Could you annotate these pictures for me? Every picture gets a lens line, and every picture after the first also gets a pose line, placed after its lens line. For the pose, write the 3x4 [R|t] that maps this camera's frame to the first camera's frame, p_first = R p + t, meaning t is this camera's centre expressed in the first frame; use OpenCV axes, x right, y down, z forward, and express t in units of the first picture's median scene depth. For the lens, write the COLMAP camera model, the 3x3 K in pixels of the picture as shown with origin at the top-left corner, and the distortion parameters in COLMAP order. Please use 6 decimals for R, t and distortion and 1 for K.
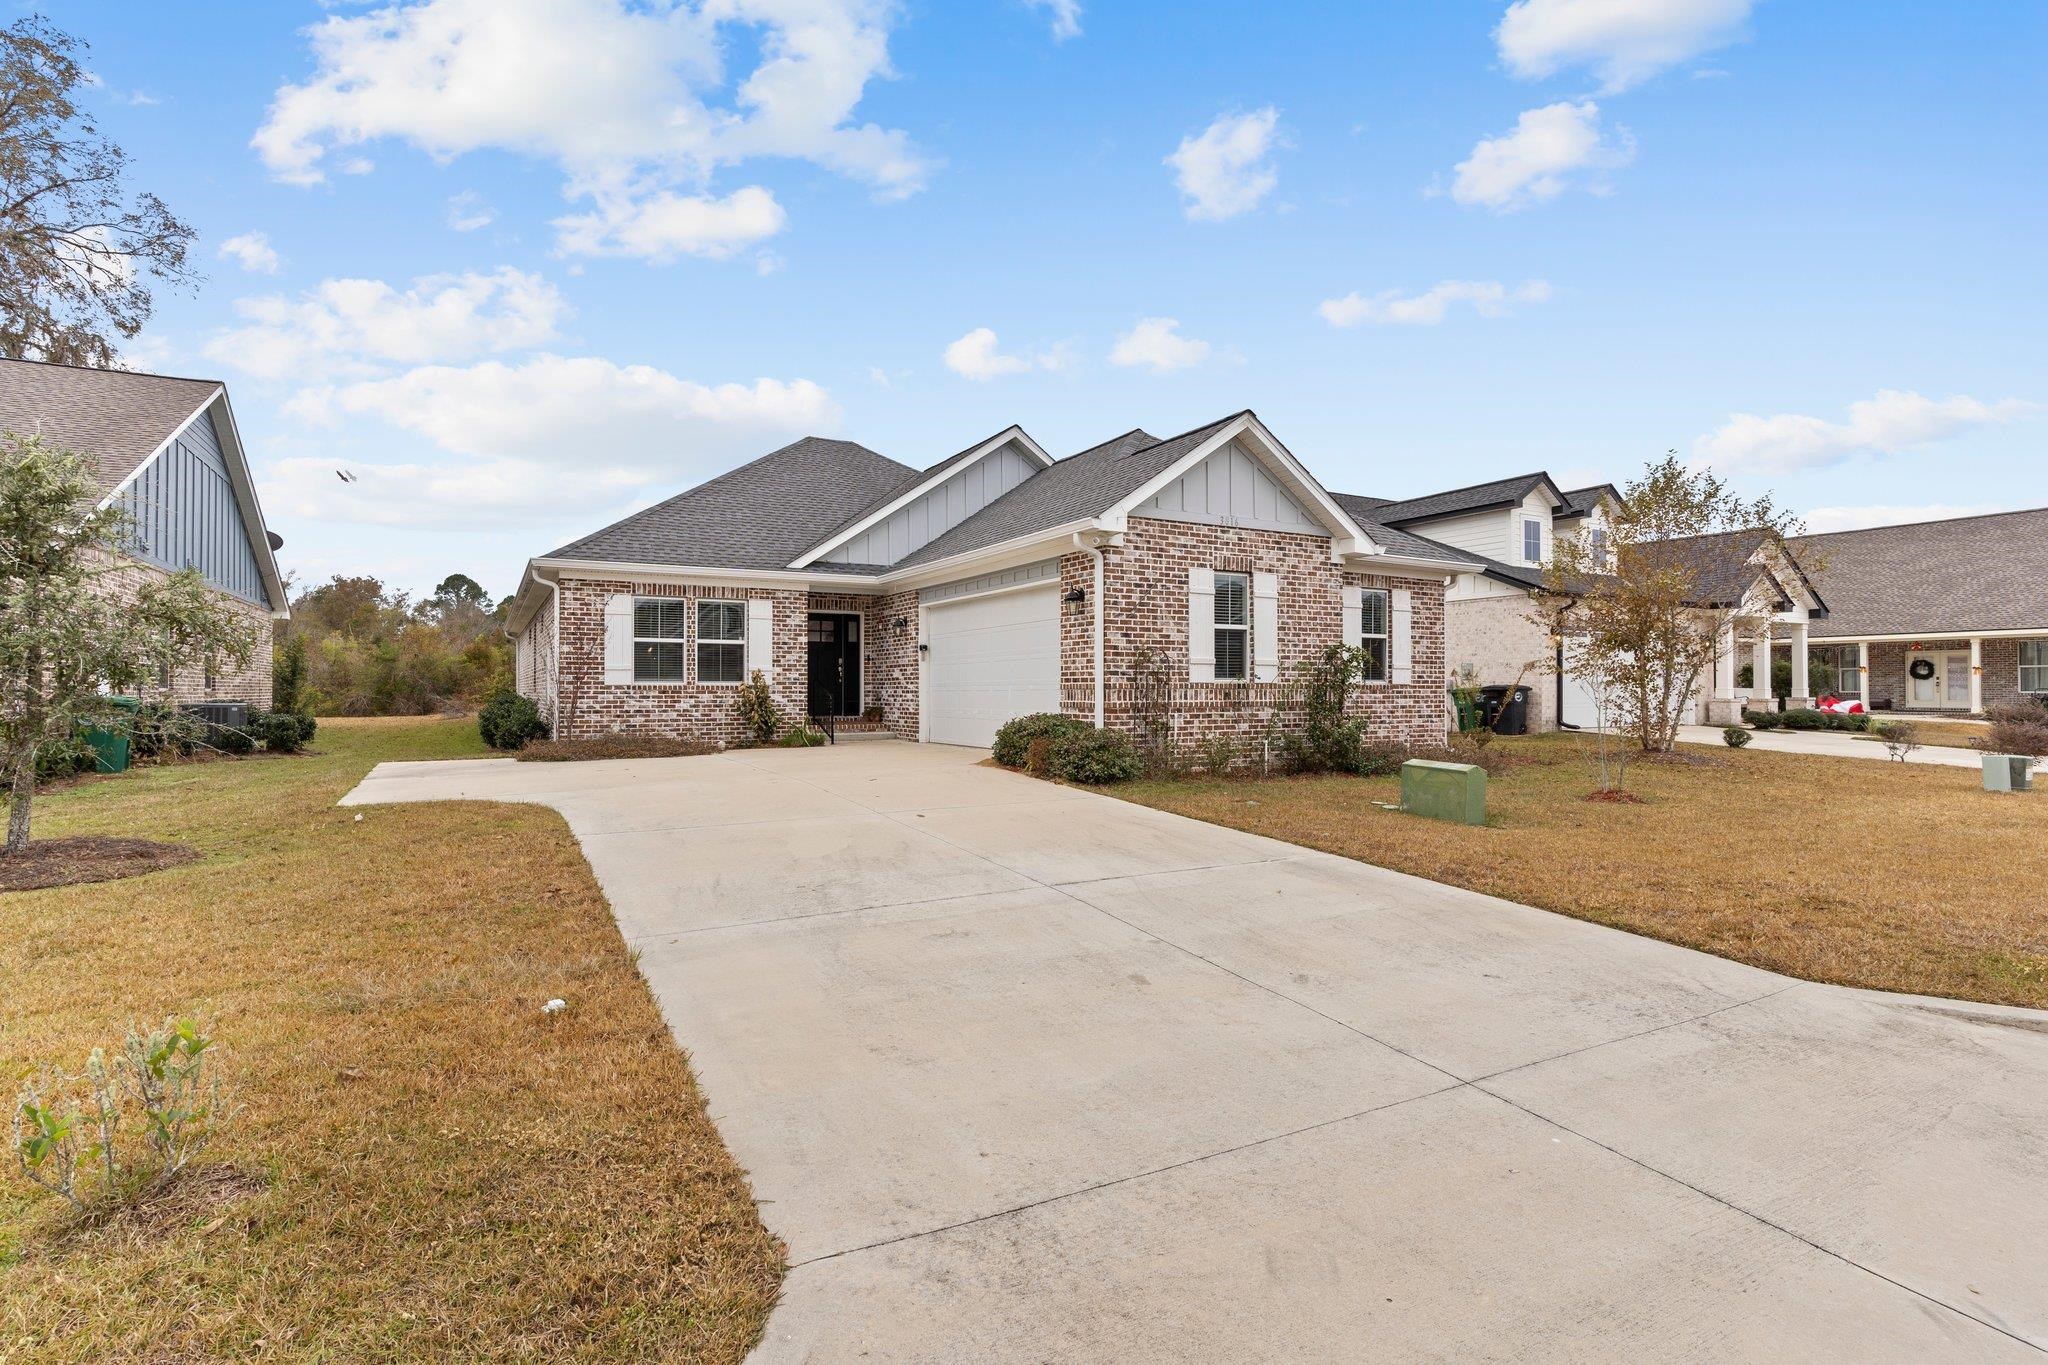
lens RADIAL K [[990.2, 0, 1041.4], [0, 990.2, 674.2], [0, 0, 1]] dist [0.004374, -0.000820]
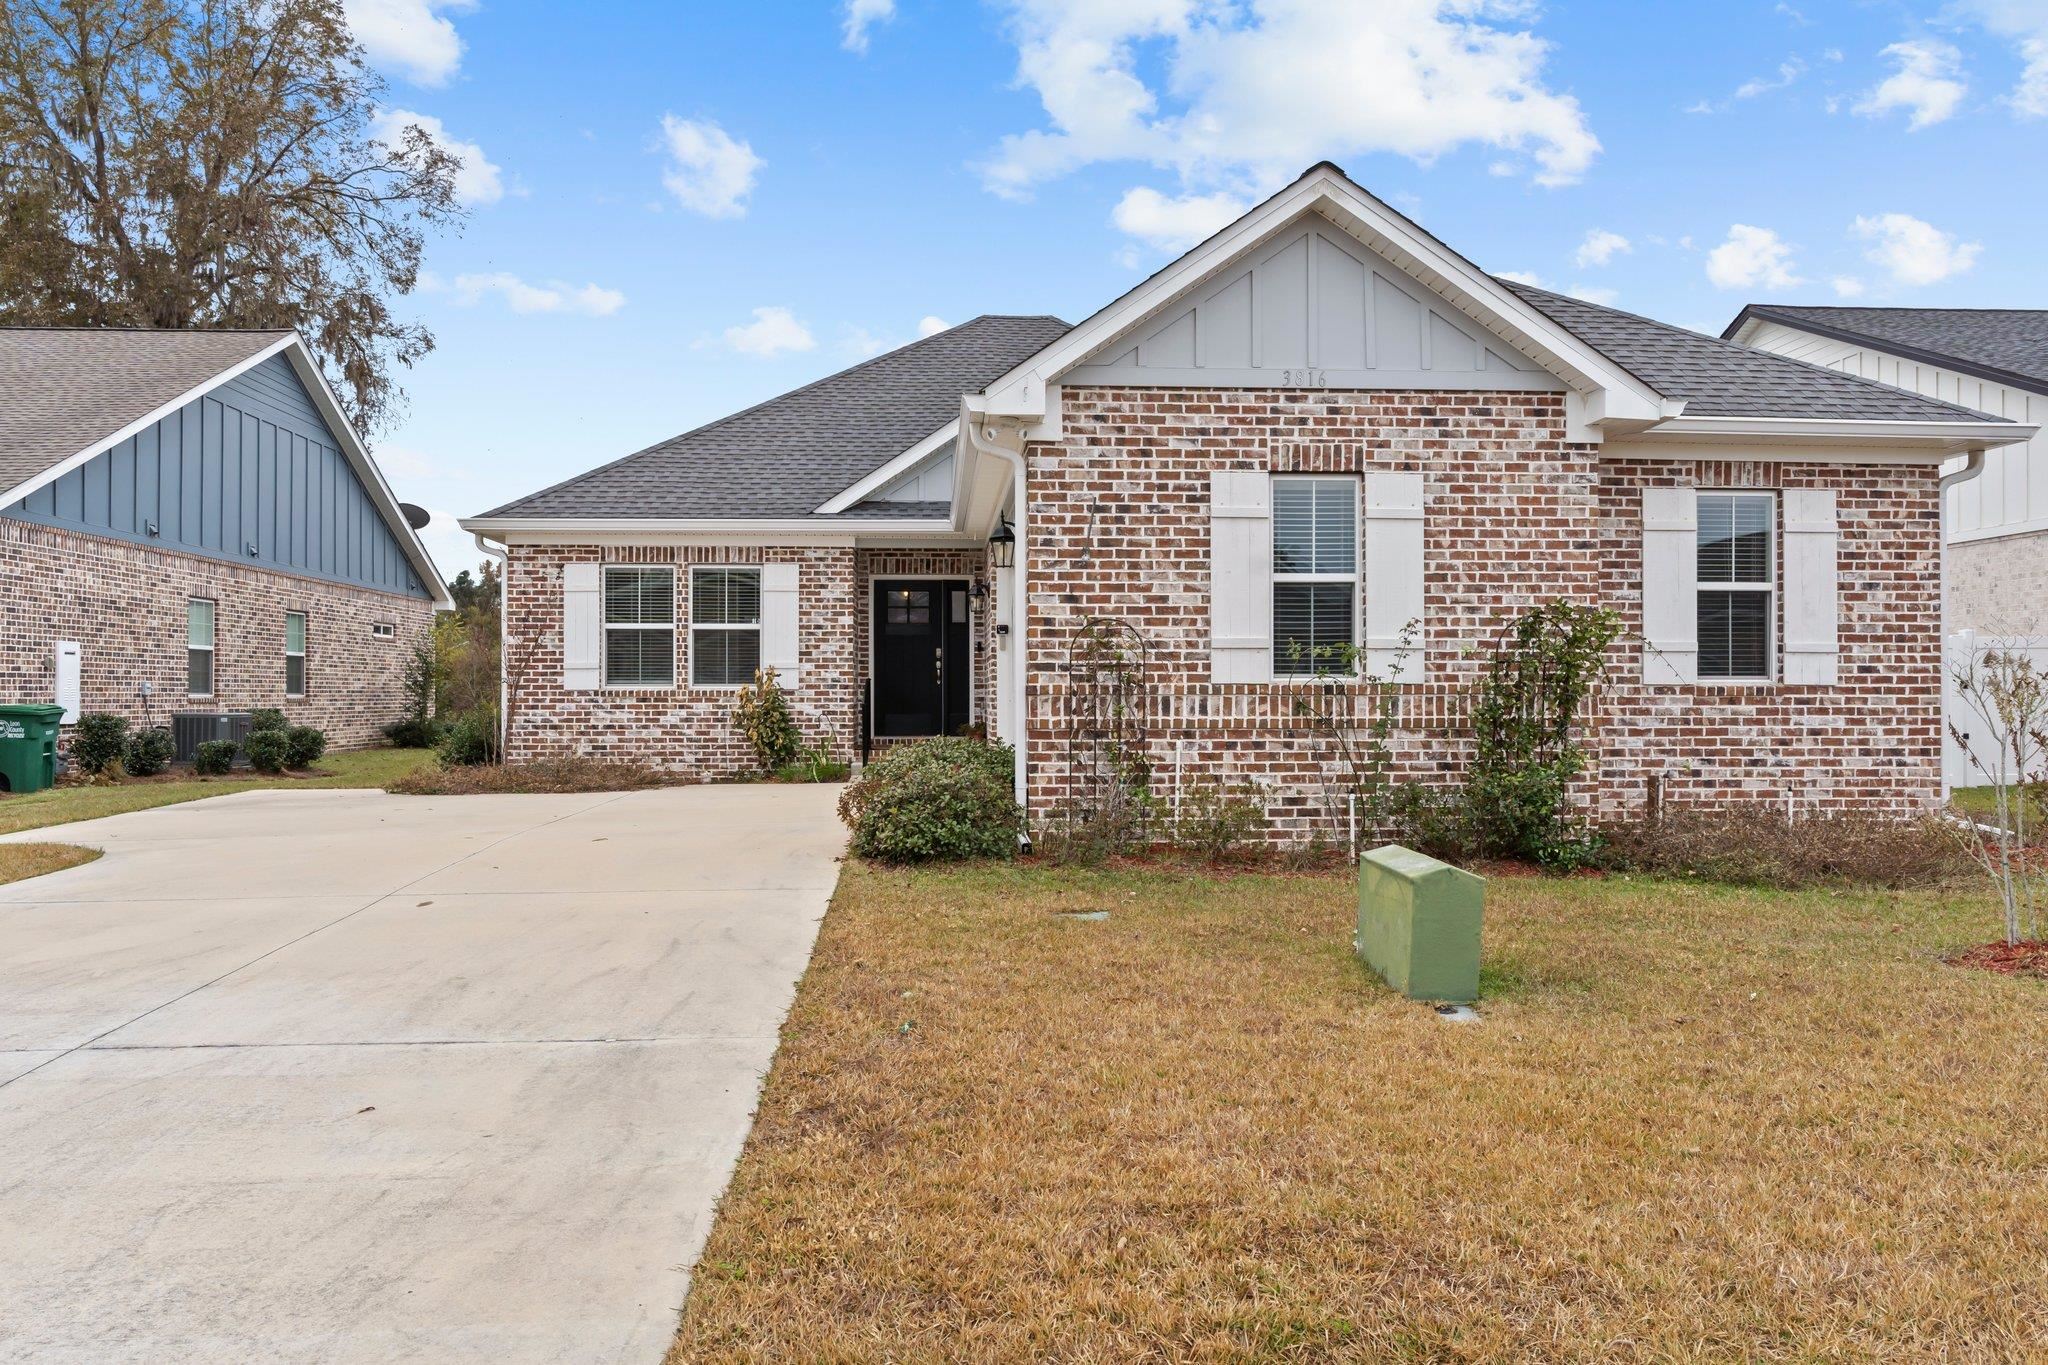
lens RADIAL K [[1470.0, 0, 1019.8], [0, 1470.0, 672.8], [0, 0, 1]] dist [-0.002290, -0.001160]
pose [[0.897673, -0.007192, -0.440604, 0.324856], [0.007264, 0.999972, -0.001522, 0.002467], [0.440603, -0.001834, 0.897700, 0.185279]]
